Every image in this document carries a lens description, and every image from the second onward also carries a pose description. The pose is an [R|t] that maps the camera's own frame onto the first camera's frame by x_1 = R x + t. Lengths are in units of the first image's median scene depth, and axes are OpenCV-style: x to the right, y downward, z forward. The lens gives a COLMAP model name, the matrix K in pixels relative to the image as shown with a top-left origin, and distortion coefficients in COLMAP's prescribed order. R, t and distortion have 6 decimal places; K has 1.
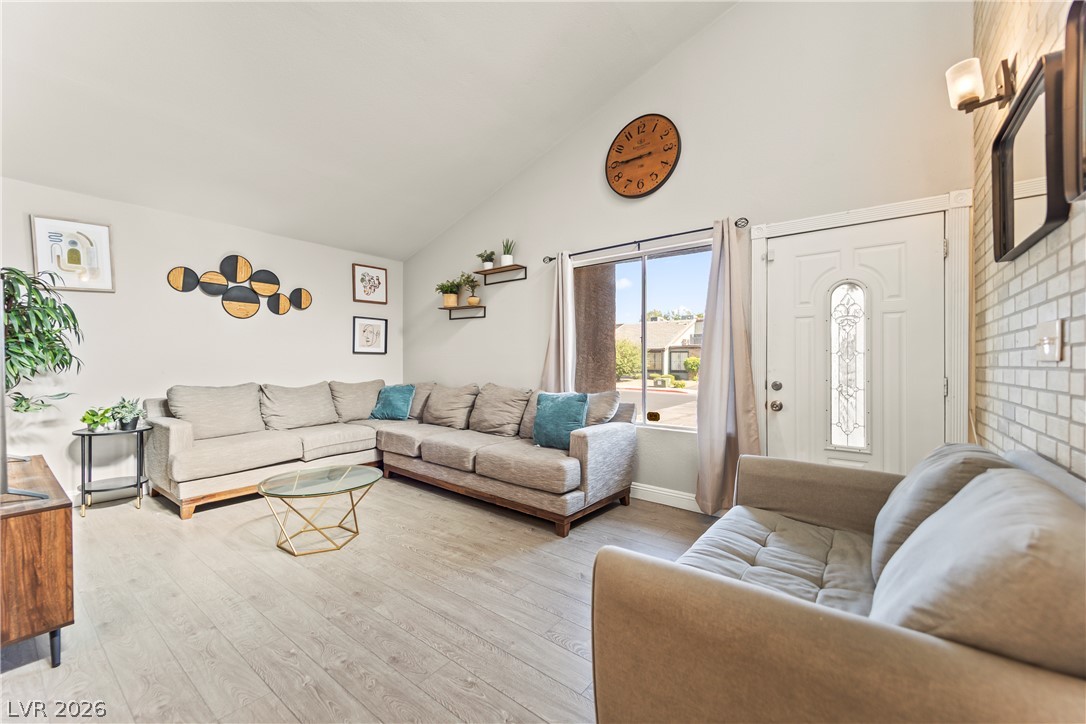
lens RADIAL K [[428.7, 0, 540.9], [0, 428.7, 361.9], [0, 0, 1]] dist [0.015871, -0.007169]
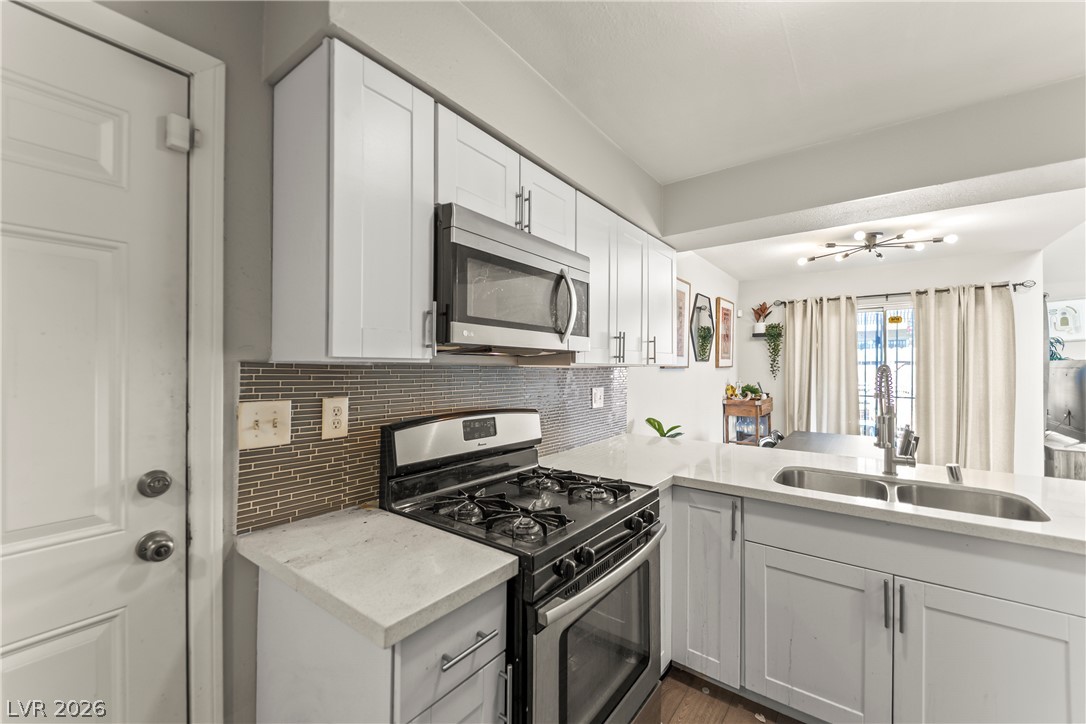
lens RADIAL K [[430.7, 0, 538.2], [0, 430.7, 366.2], [0, 0, 1]] dist [0.016622, -0.011926]
pose [[0.001832, -0.000773, -0.999998, 0.472555], [-0.005848, 0.999983, -0.000784, -0.048202], [0.999981, 0.005849, 0.001827, -0.850112]]
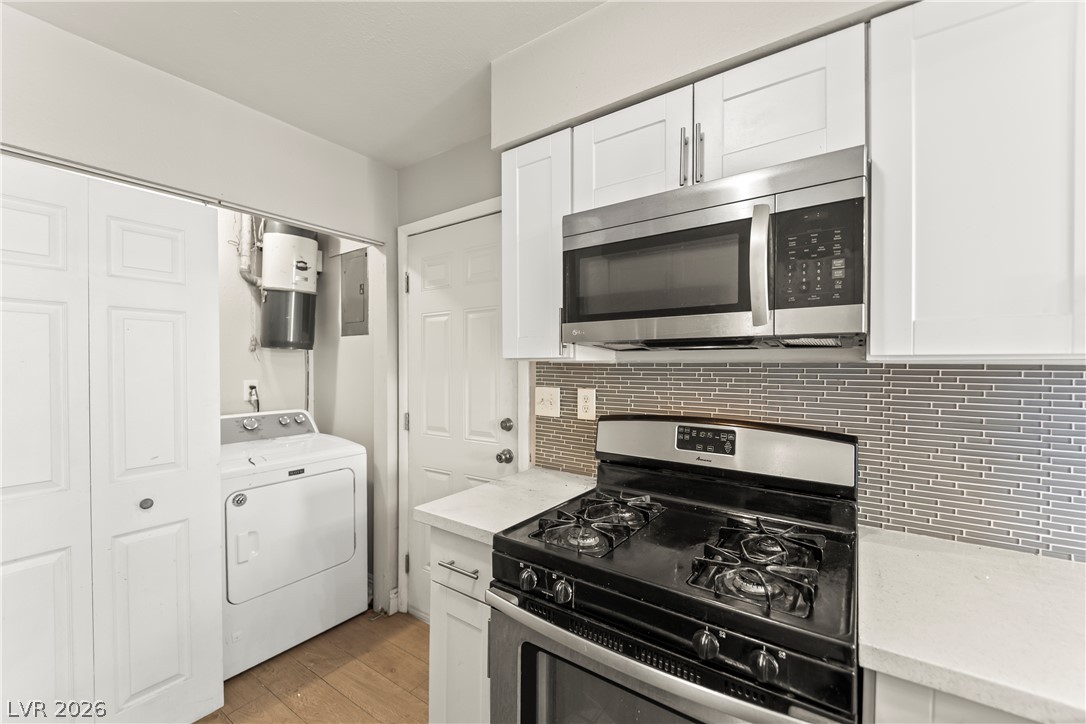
lens RADIAL K [[438.0, 0, 540.5], [0, 438.0, 365.7], [0, 0, 1]] dist [0.023676, -0.012964]
pose [[-0.999307, 0.004370, -0.036978, 0.207437], [0.004265, 0.999987, 0.002920, -0.047708], [0.036990, 0.002761, -0.999312, -0.575210]]
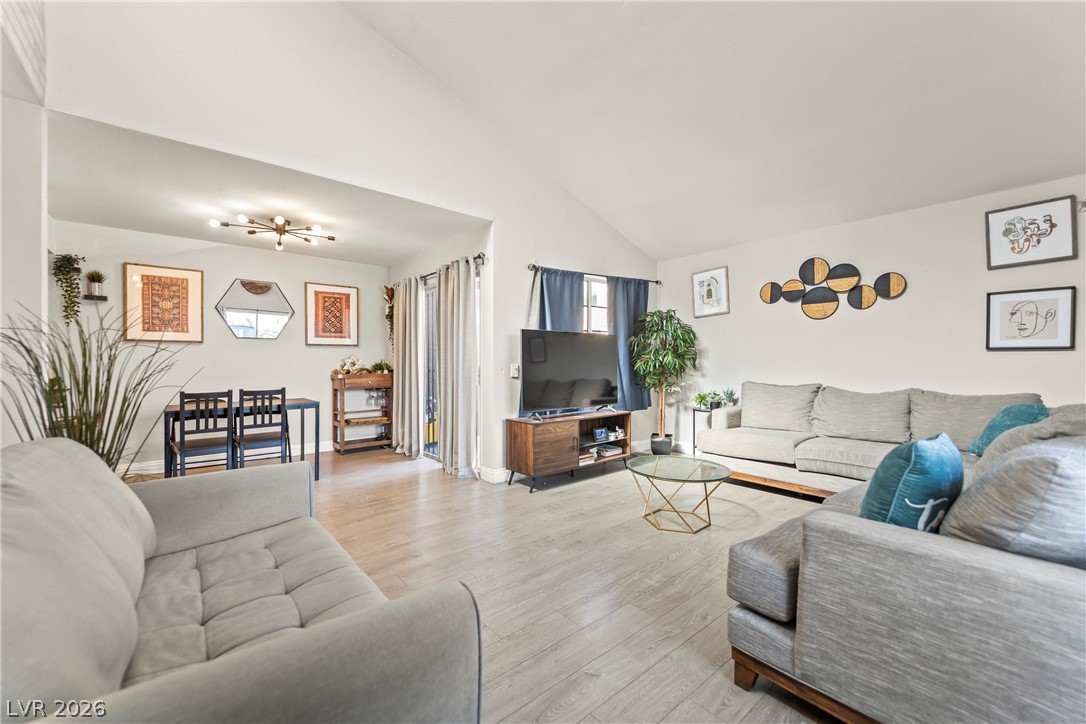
lens RADIAL K [[430.7, 0, 538.2], [0, 430.7, 366.2], [0, 0, 1]] dist [0.016622, -0.011926]
pose [[-0.215402, 0.006036, -0.976507, 0.441522], [-0.004600, 0.999964, 0.007195, 0.003820], [0.976515, 0.006041, -0.215367, 0.602094]]
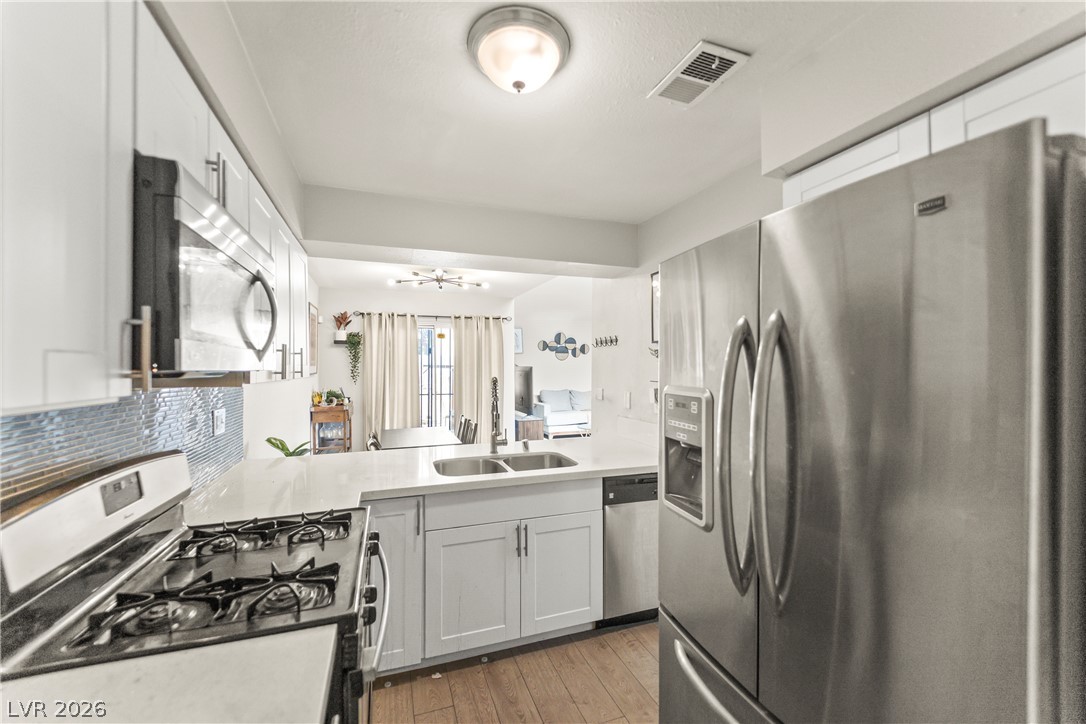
lens RADIAL K [[430.7, 0, 538.2], [0, 430.7, 366.2], [0, 0, 1]] dist [0.016622, -0.011926]
pose [[0.842204, -0.003943, -0.539144, 0.424161], [0.002341, 0.999991, -0.003657, -0.065103], [0.539154, 0.001818, 0.842205, -0.988724]]
